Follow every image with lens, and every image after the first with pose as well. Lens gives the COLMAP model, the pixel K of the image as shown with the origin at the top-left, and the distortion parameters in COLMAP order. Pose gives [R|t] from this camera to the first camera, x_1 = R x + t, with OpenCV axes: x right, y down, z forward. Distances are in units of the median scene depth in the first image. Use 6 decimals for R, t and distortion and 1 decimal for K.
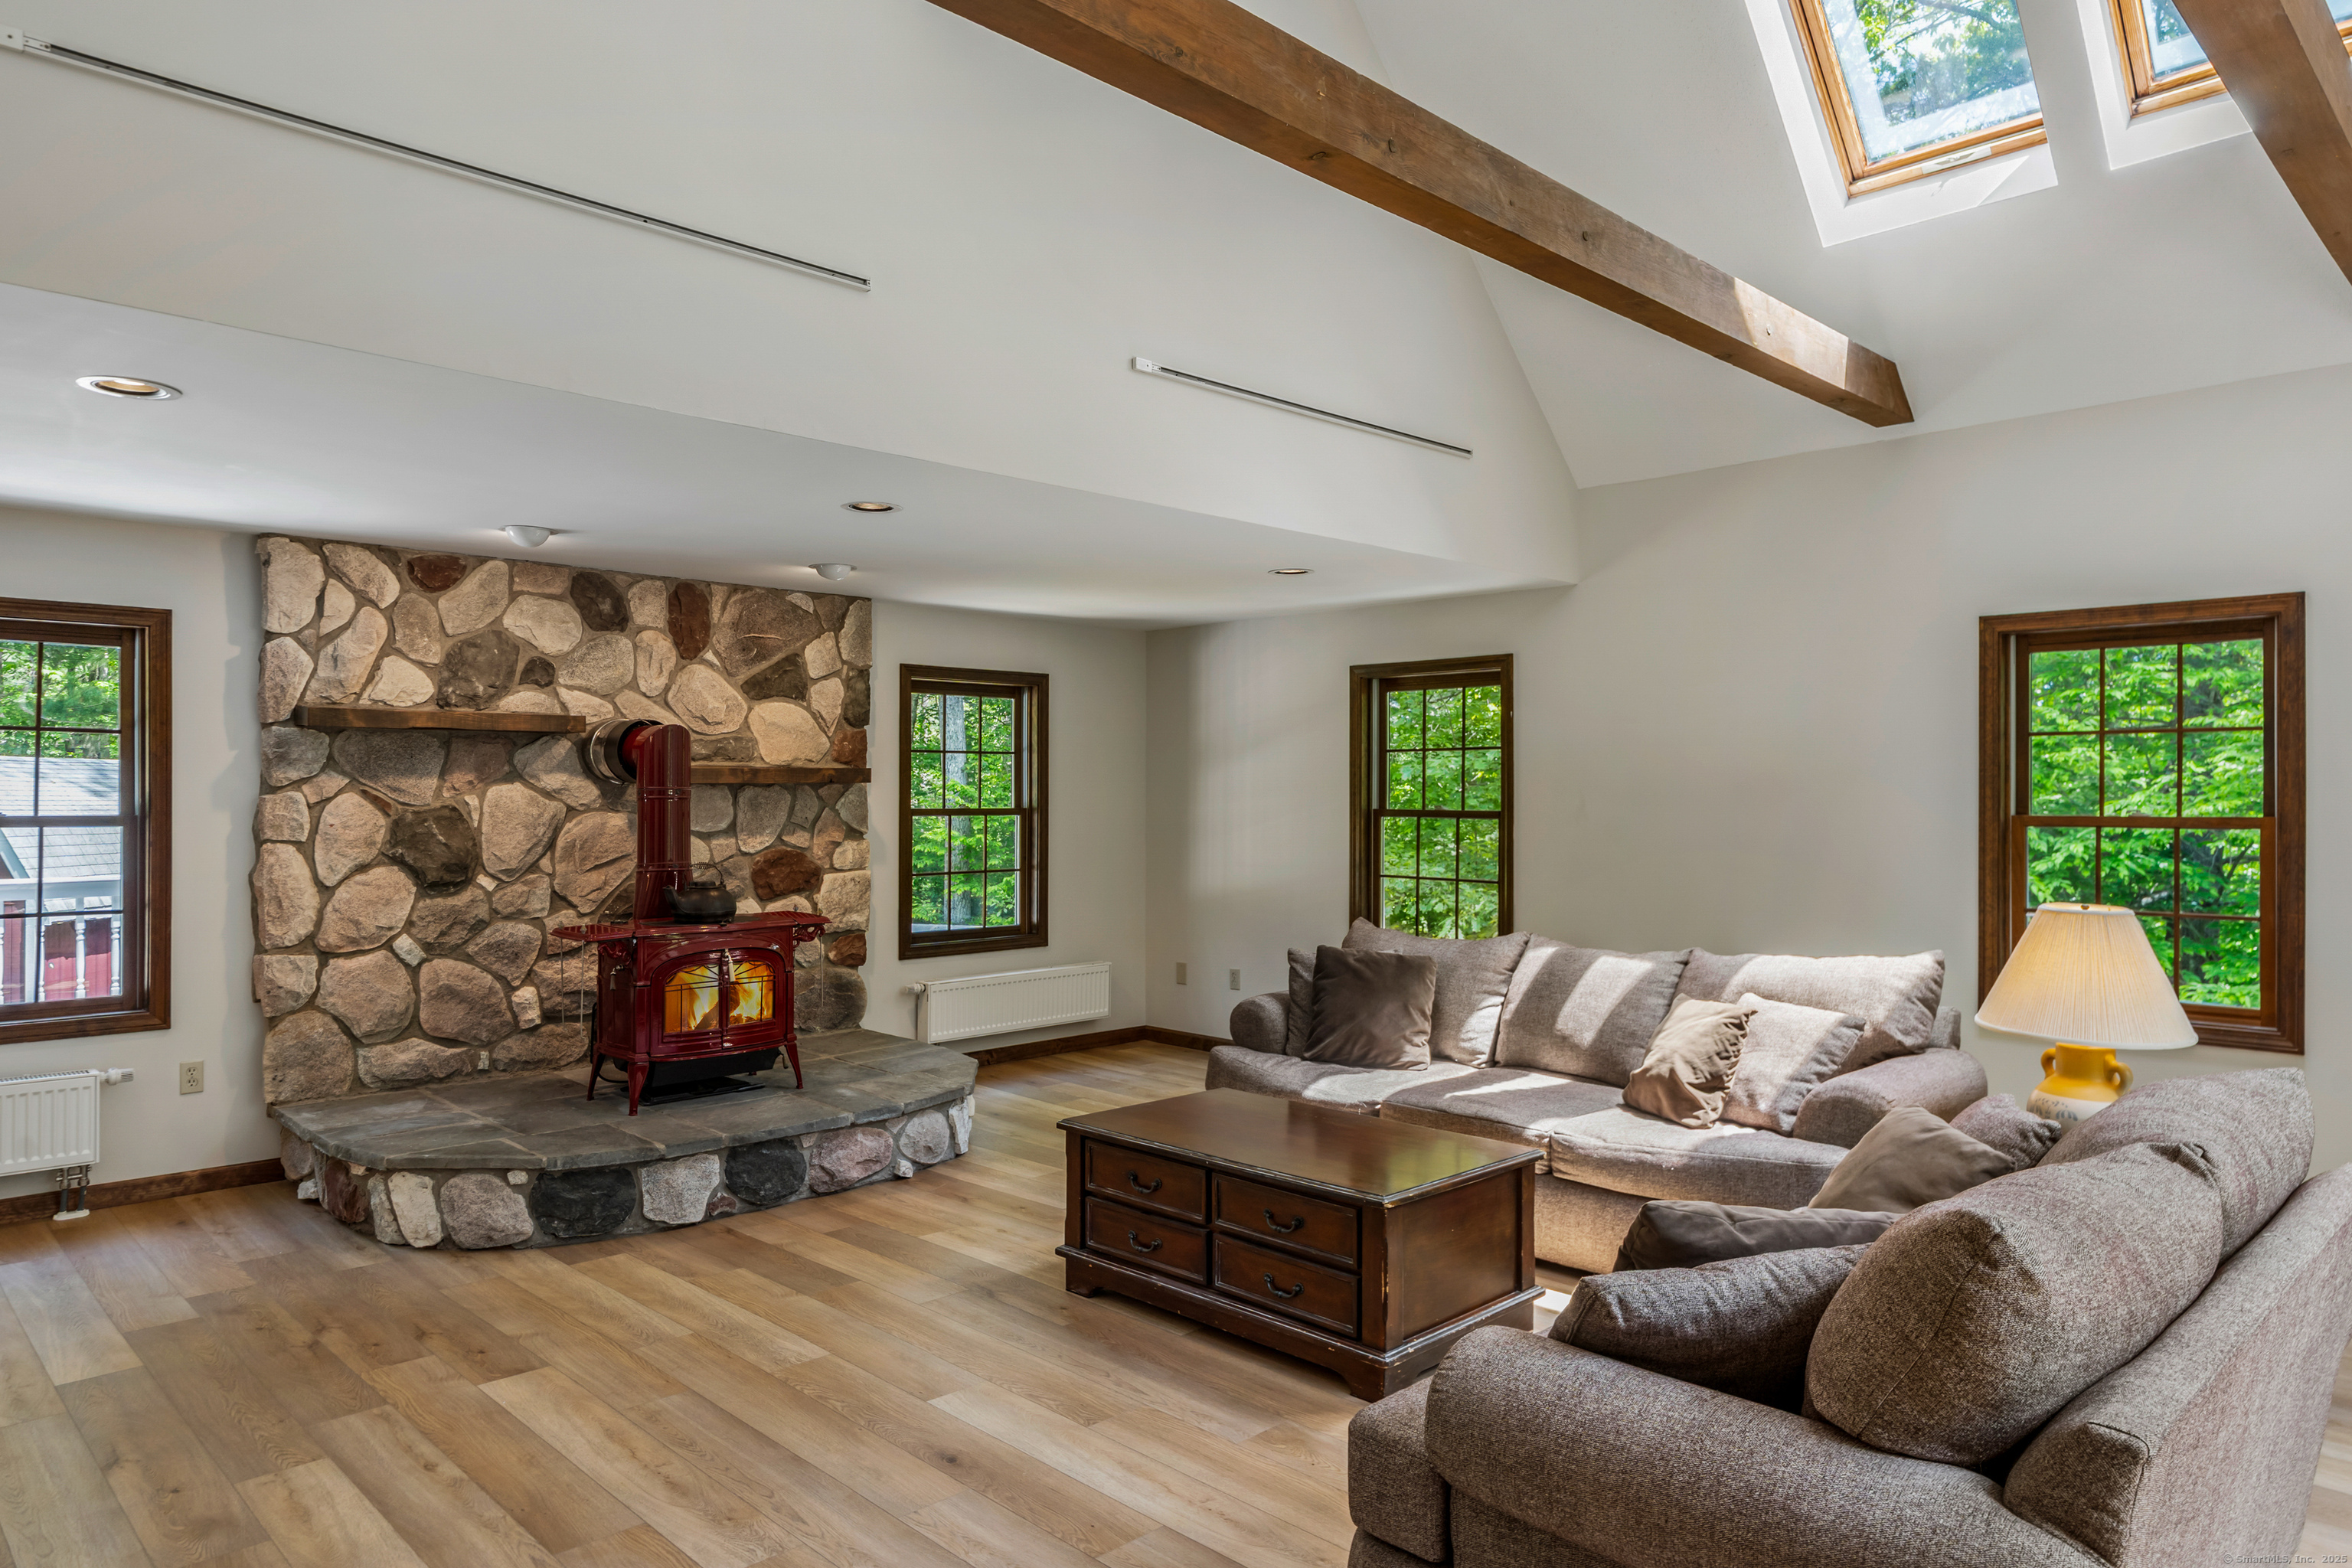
lens RADIAL K [[1543.7, 0, 1095.7], [0, 1543.7, 783.7], [0, 0, 1]] dist [0.003501, 0.000784]
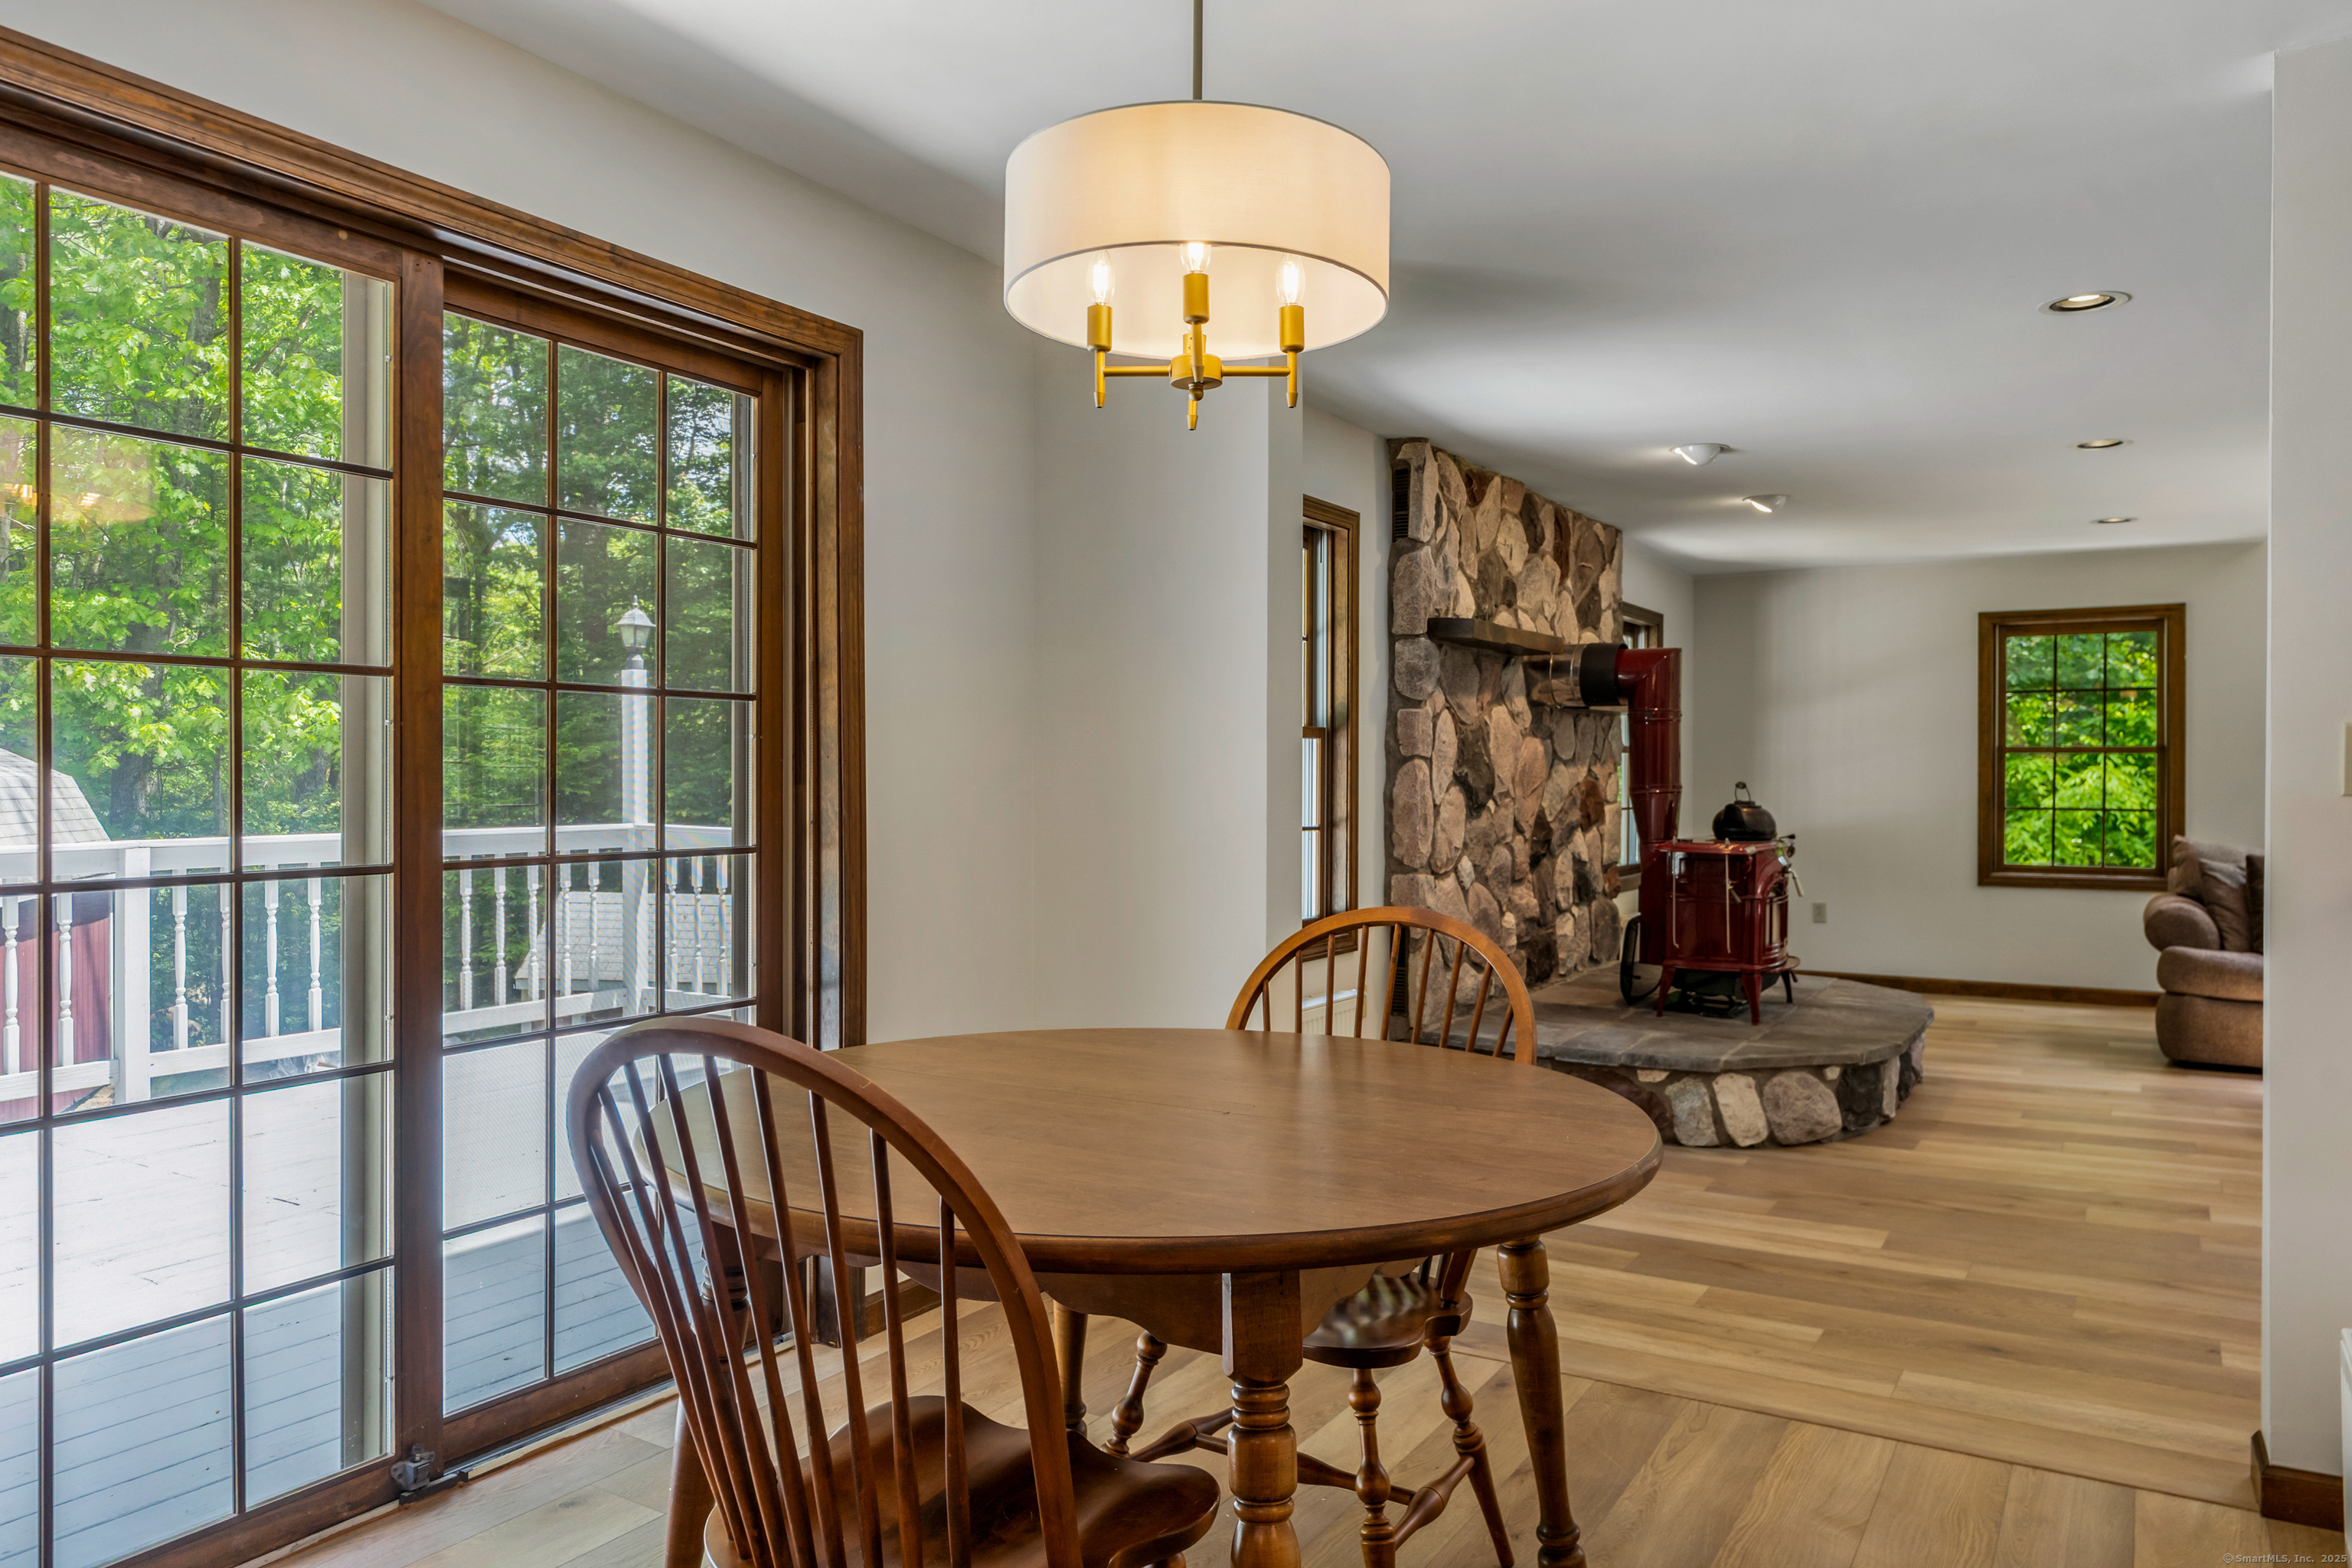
lens RADIAL K [[1702.0, 0, 1176.0], [0, 1702.0, 784.0], [0, 0, 1]] dist [-0.001946, -0.000814]
pose [[0.965578, -0.000831, 0.260113, -0.907853], [-0.002256, 0.999931, 0.011566, 0.040222], [-0.260104, -0.011755, 0.965509, 0.011568]]
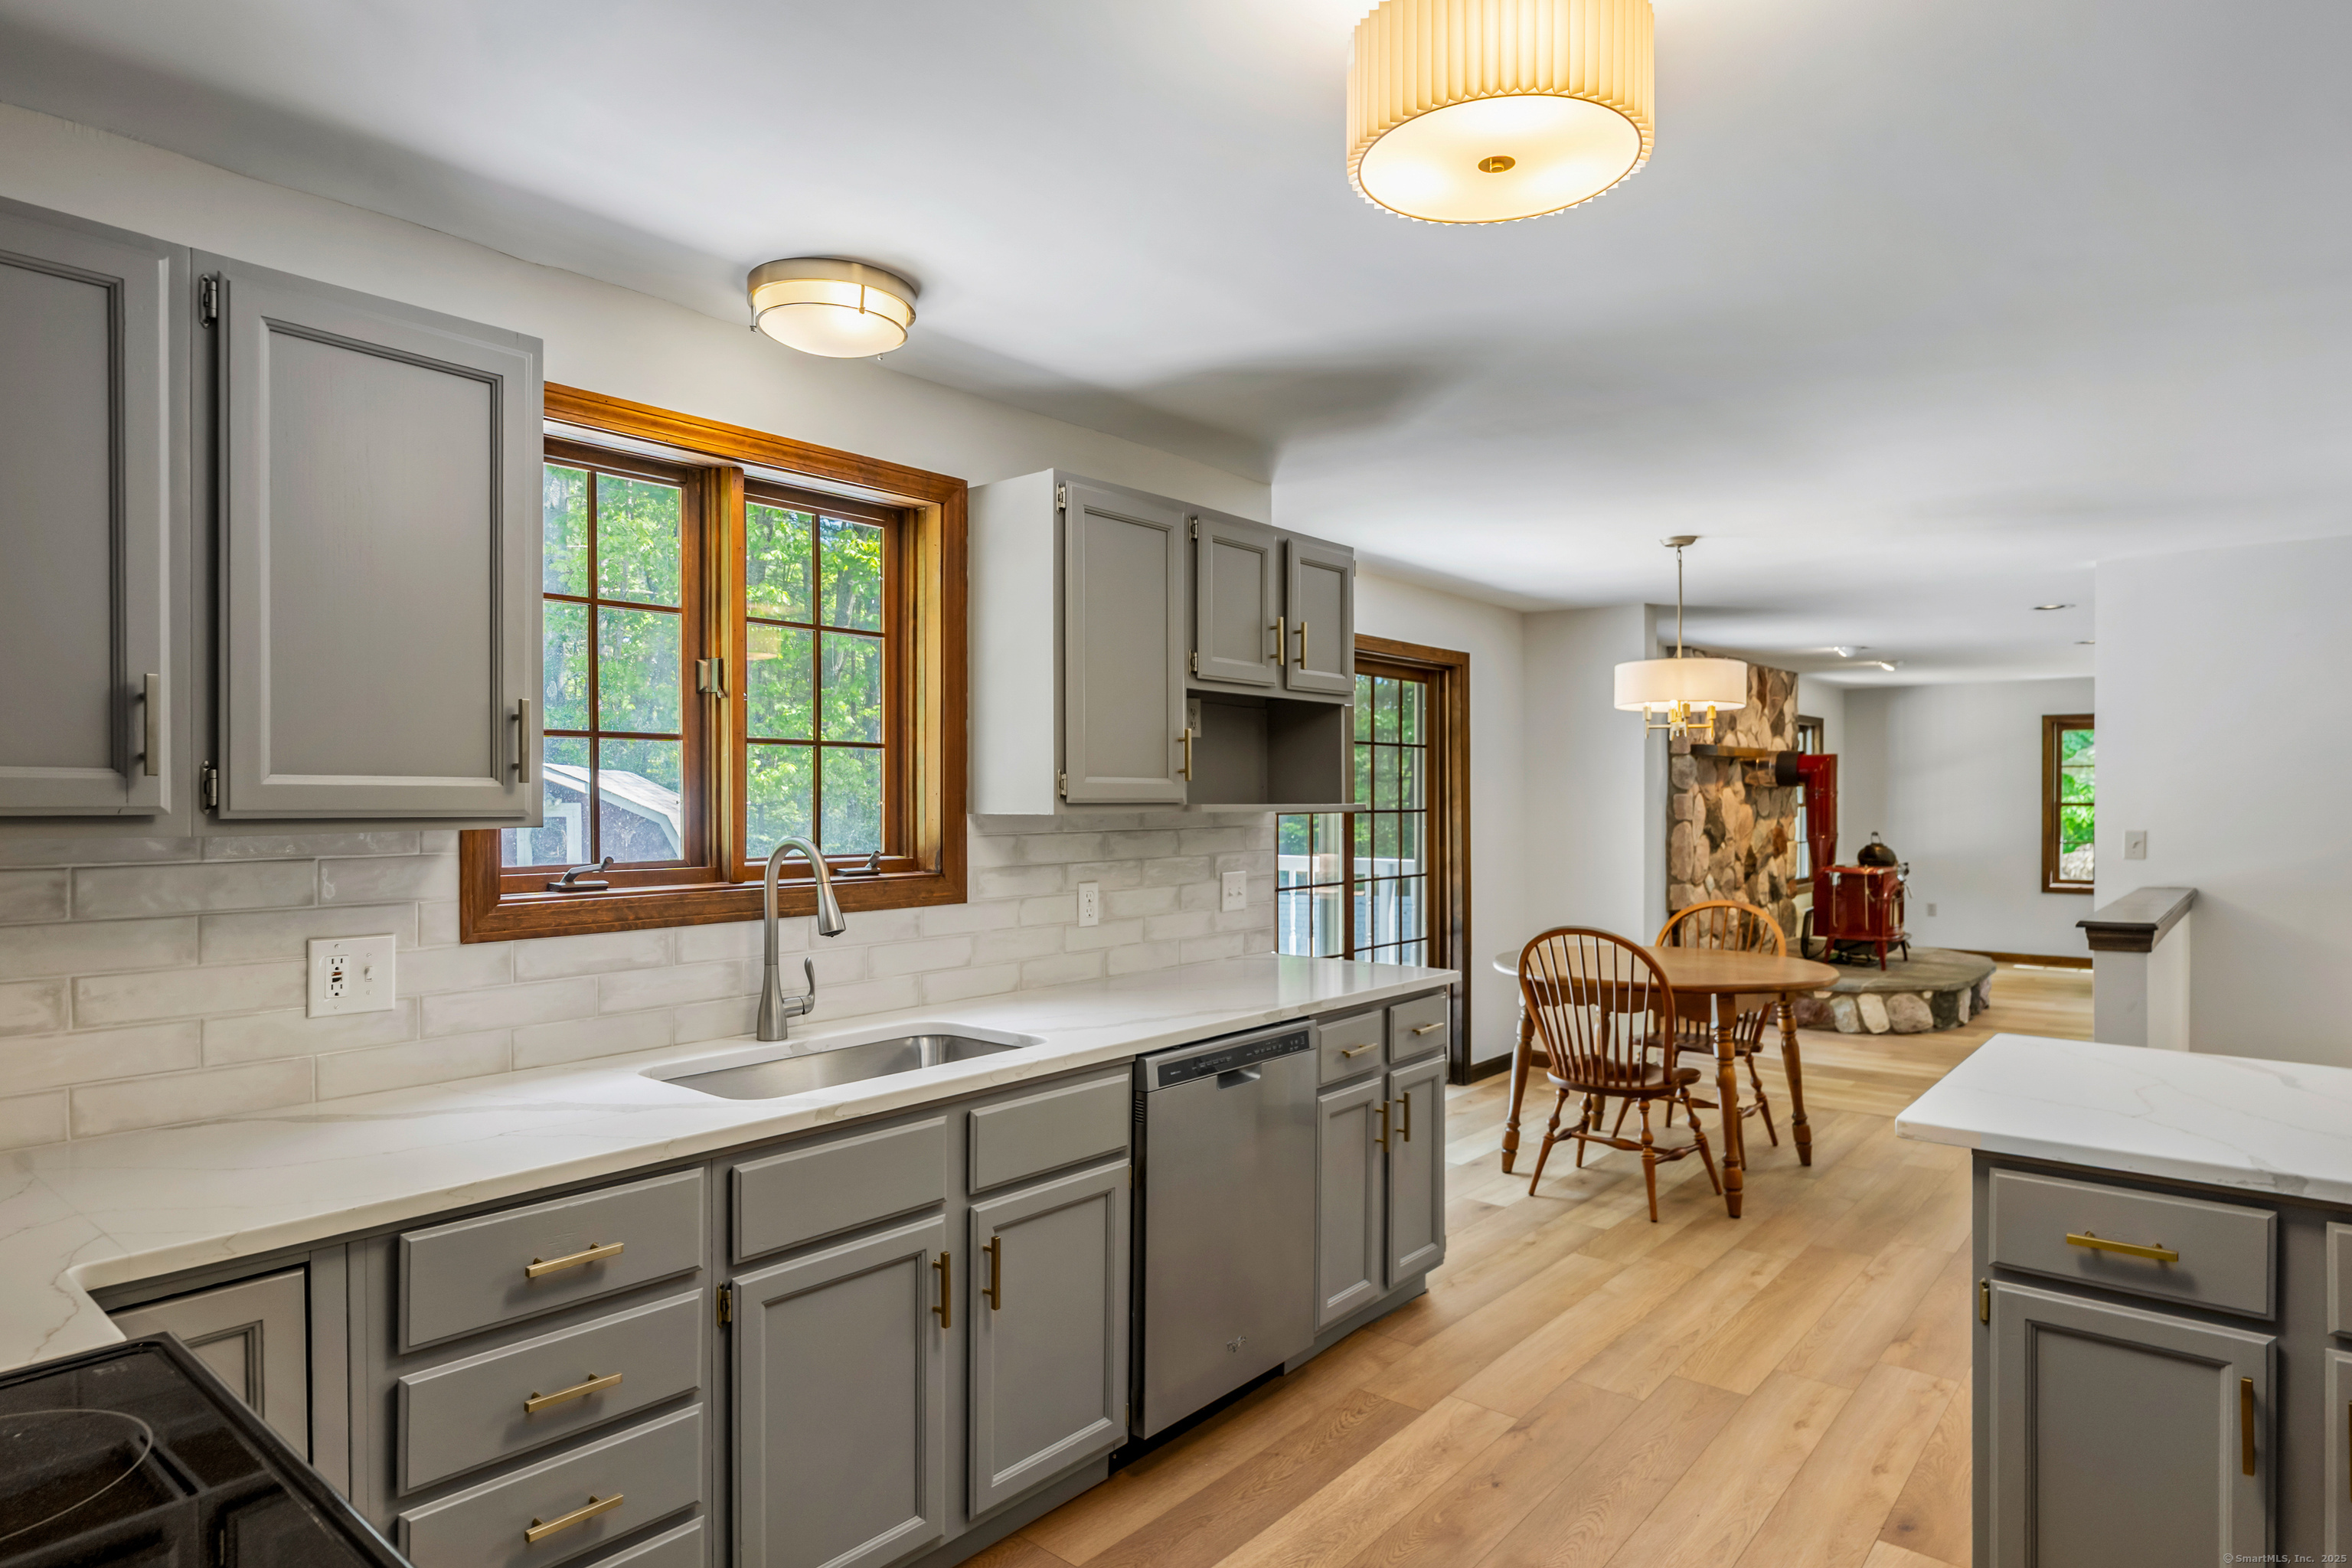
lens RADIAL K [[1398.4, 0, 1162.0], [0, 1398.4, 804.3], [0, 0, 1]] dist [0.000472, -0.000067]
pose [[0.994426, -0.003671, 0.105375, -1.233887], [0.002298, 0.999911, 0.013152, -0.003586], [-0.105414, -0.012836, 0.994346, -0.503918]]
